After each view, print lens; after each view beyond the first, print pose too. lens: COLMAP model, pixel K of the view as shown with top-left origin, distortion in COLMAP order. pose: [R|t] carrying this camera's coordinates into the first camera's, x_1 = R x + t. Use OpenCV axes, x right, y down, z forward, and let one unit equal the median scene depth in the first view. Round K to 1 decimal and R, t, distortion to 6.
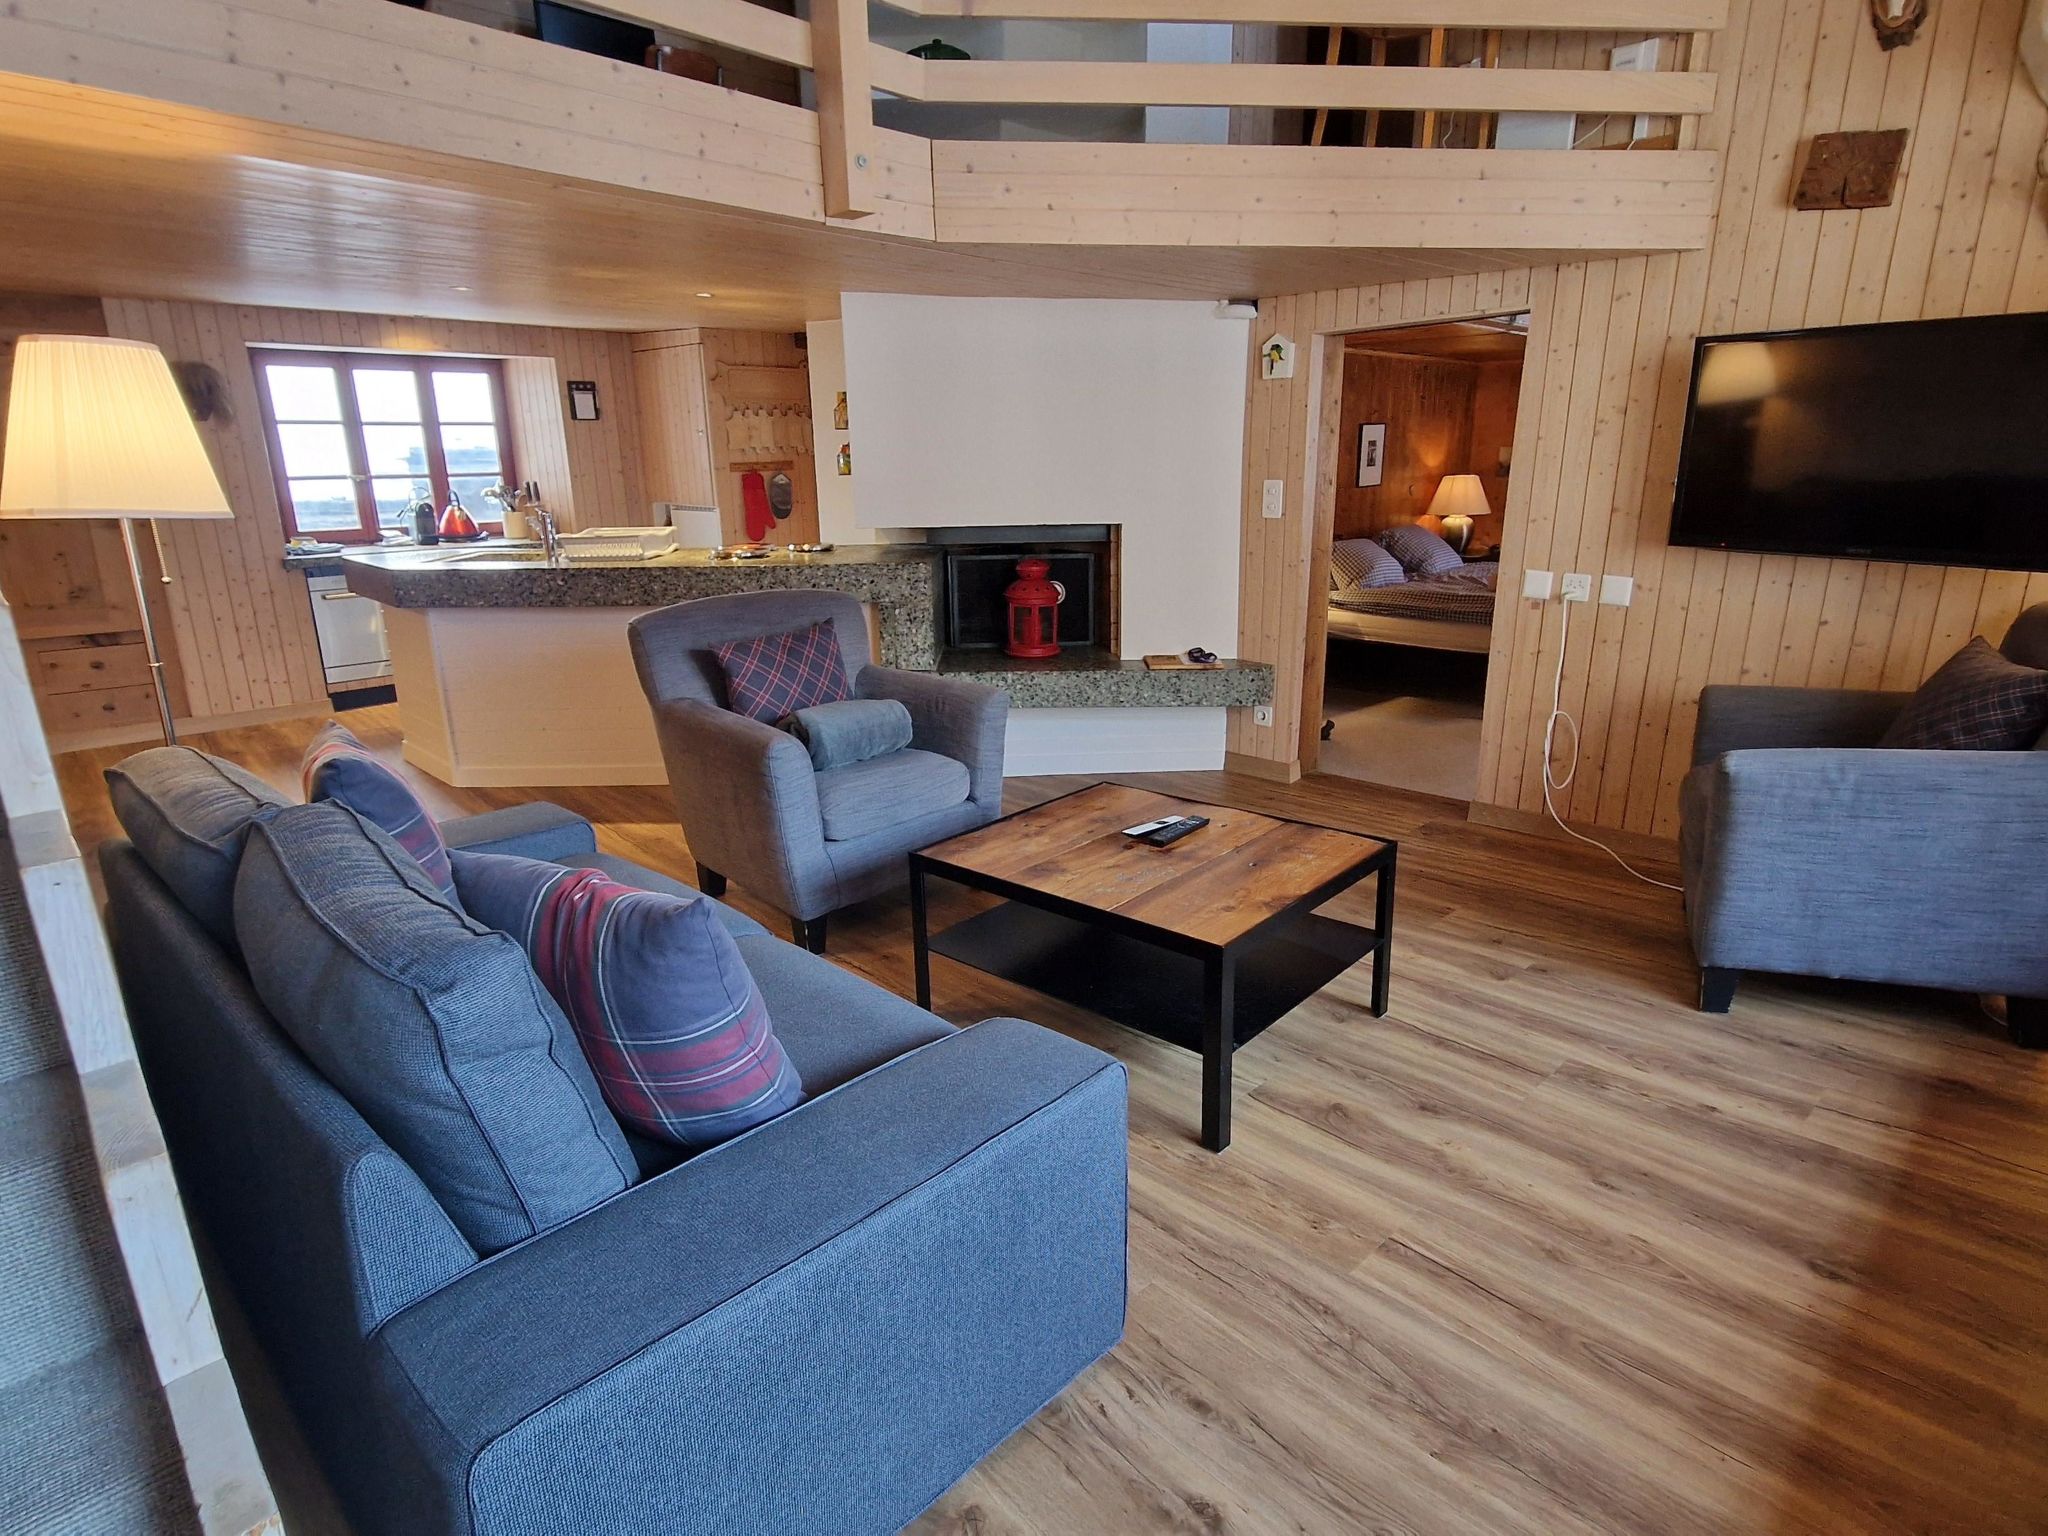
lens RADIAL K [[1043.5, 0, 1024.0], [0, 1043.5, 768.0], [0, 0, 1]] dist [0.001467, 0.000200]
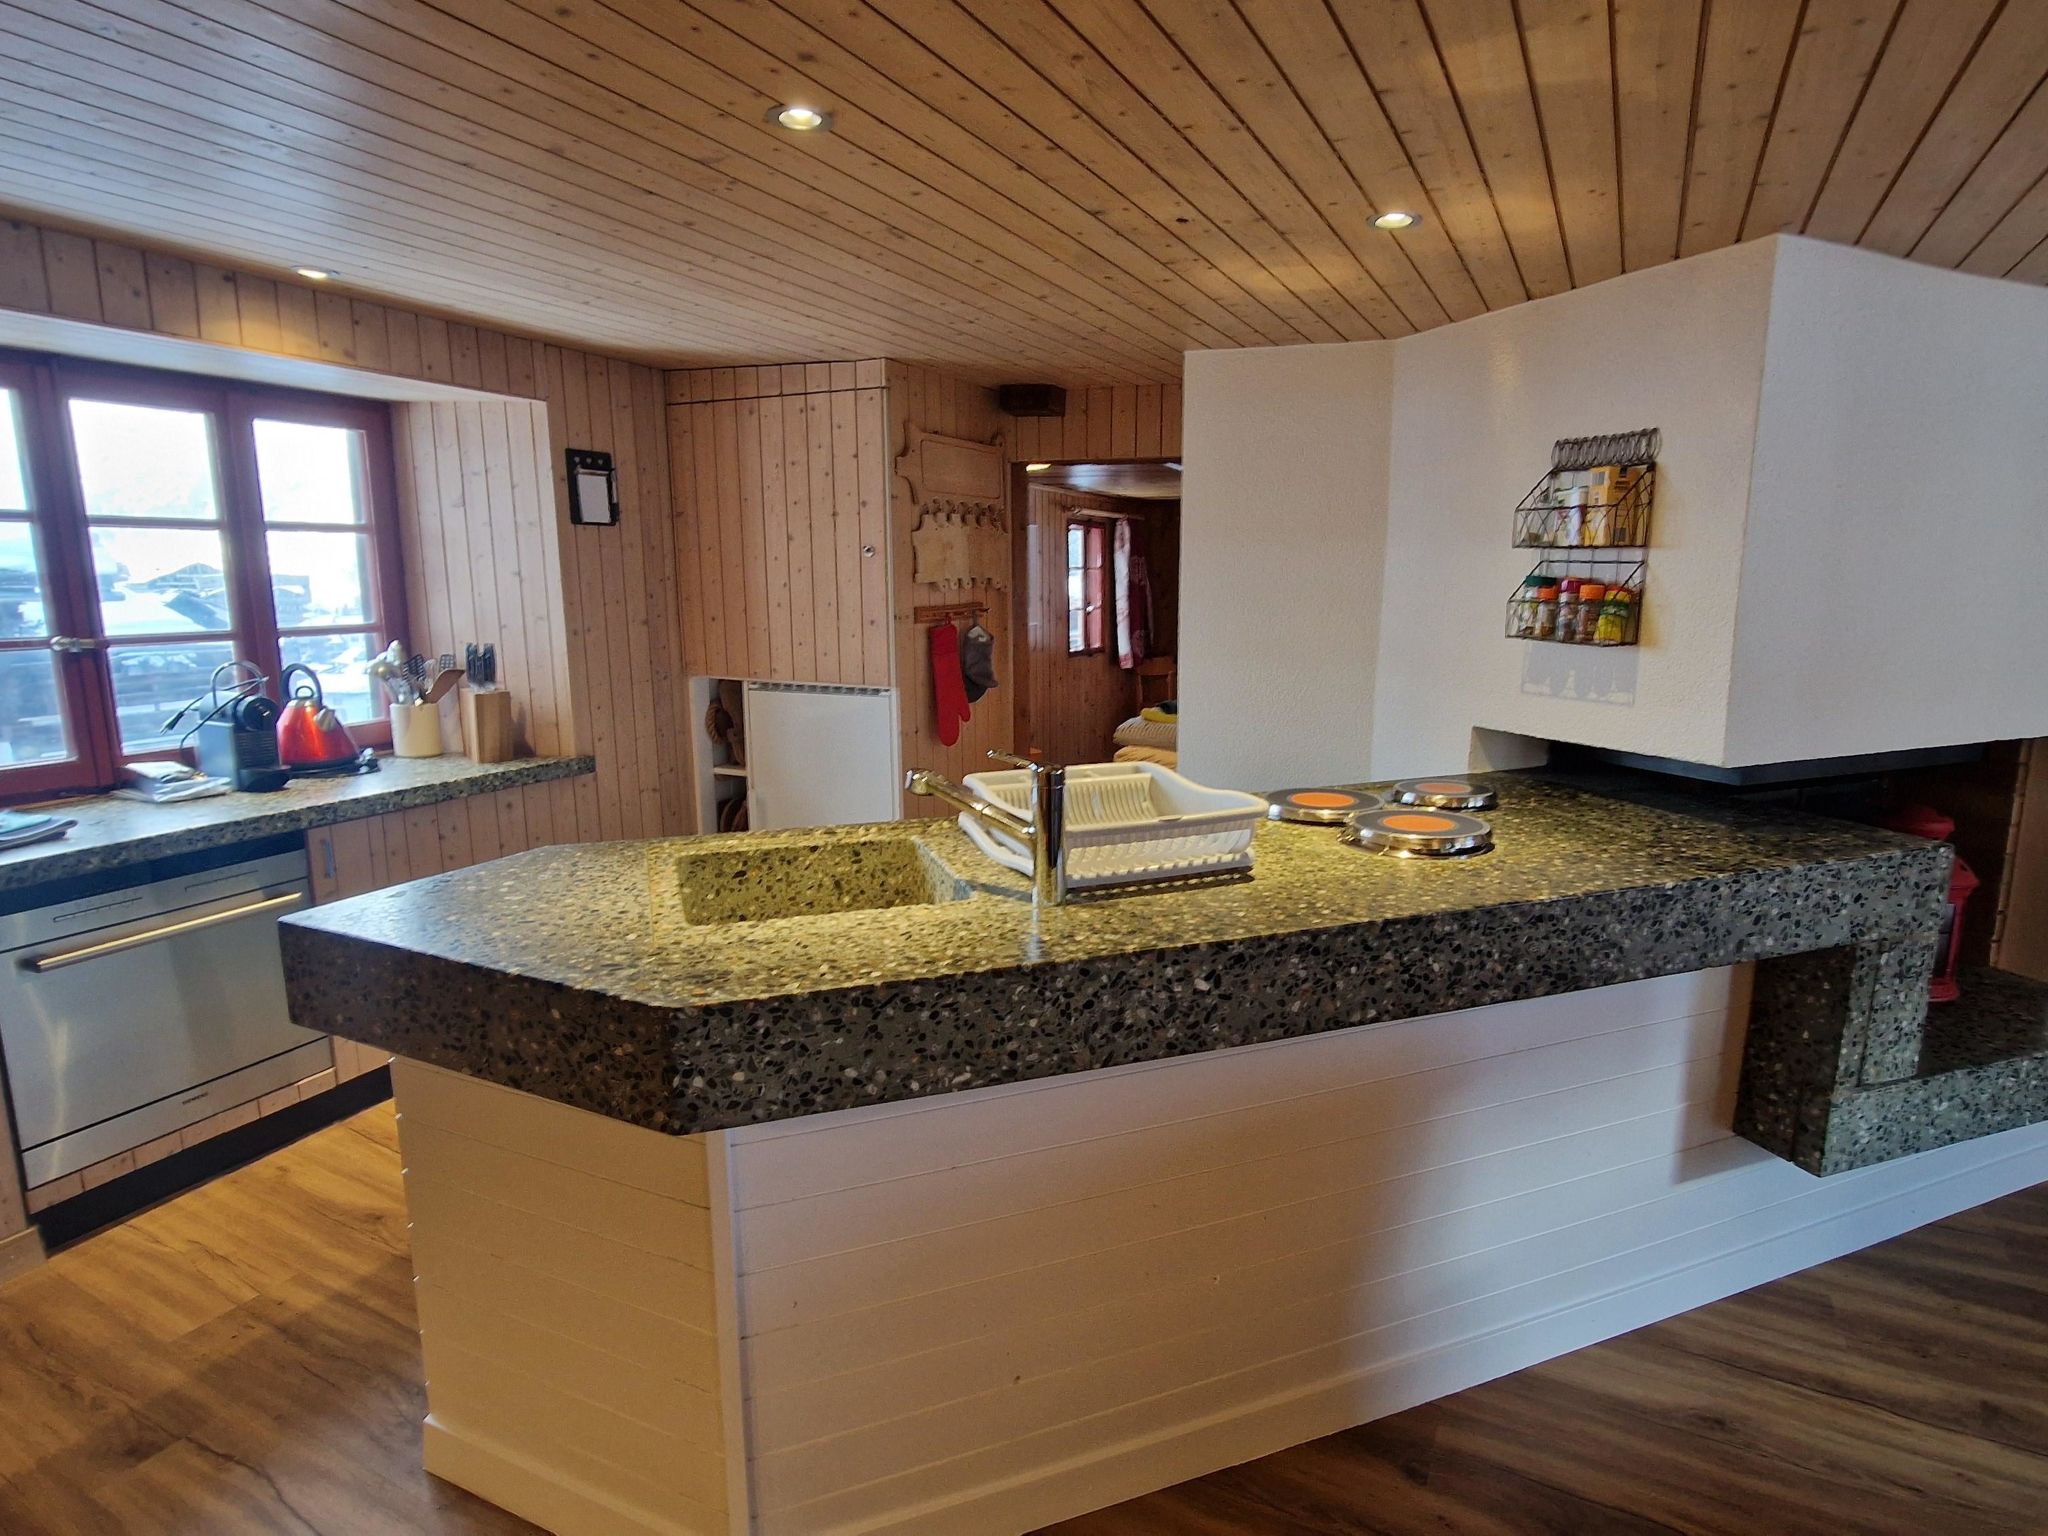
lens RADIAL K [[1081.4, 0, 1024.0], [0, 1081.4, 768.0], [0, 0, 1]] dist [0.003036, -0.000584]
pose [[0.943351, -0.051926, 0.327707, -0.411688], [0.088979, 0.991092, -0.099096, -0.146948], [-0.319642, 0.122641, 0.939568, 0.458597]]
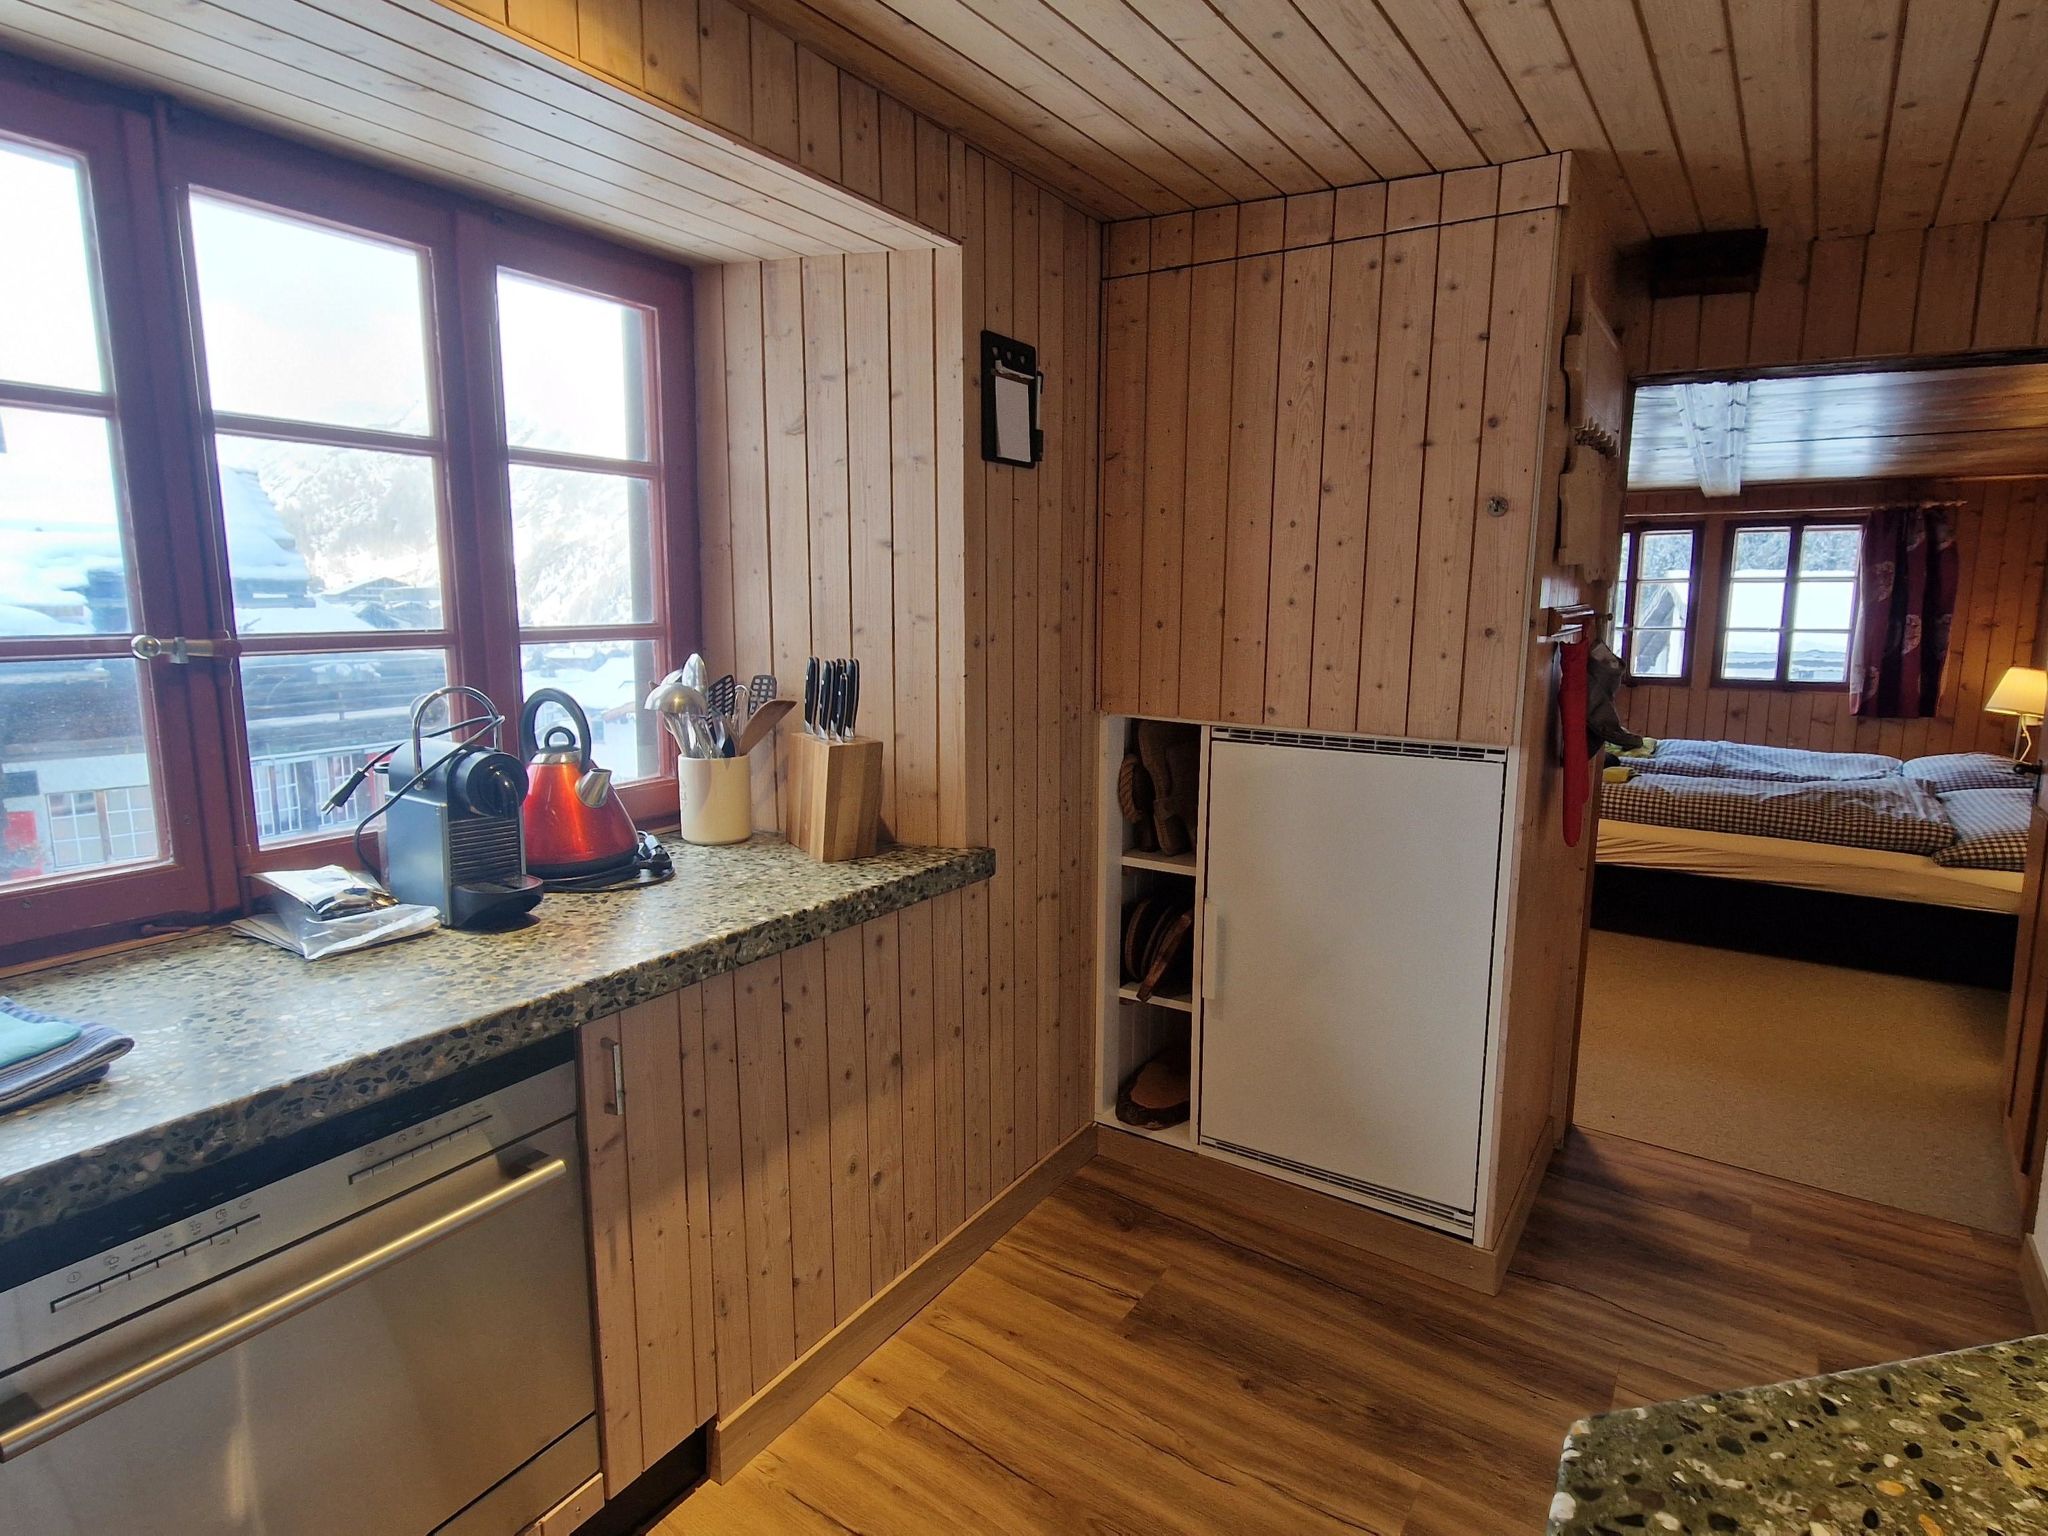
lens RADIAL K [[1081.4, 0, 1024.0], [0, 1081.4, 768.0], [0, 0, 1]] dist [0.003036, -0.000584]
pose [[0.975298, -0.018980, 0.220075, -0.500641], [0.047658, 0.990917, -0.125745, -0.209682], [-0.215690, 0.133128, 0.967344, 0.721456]]
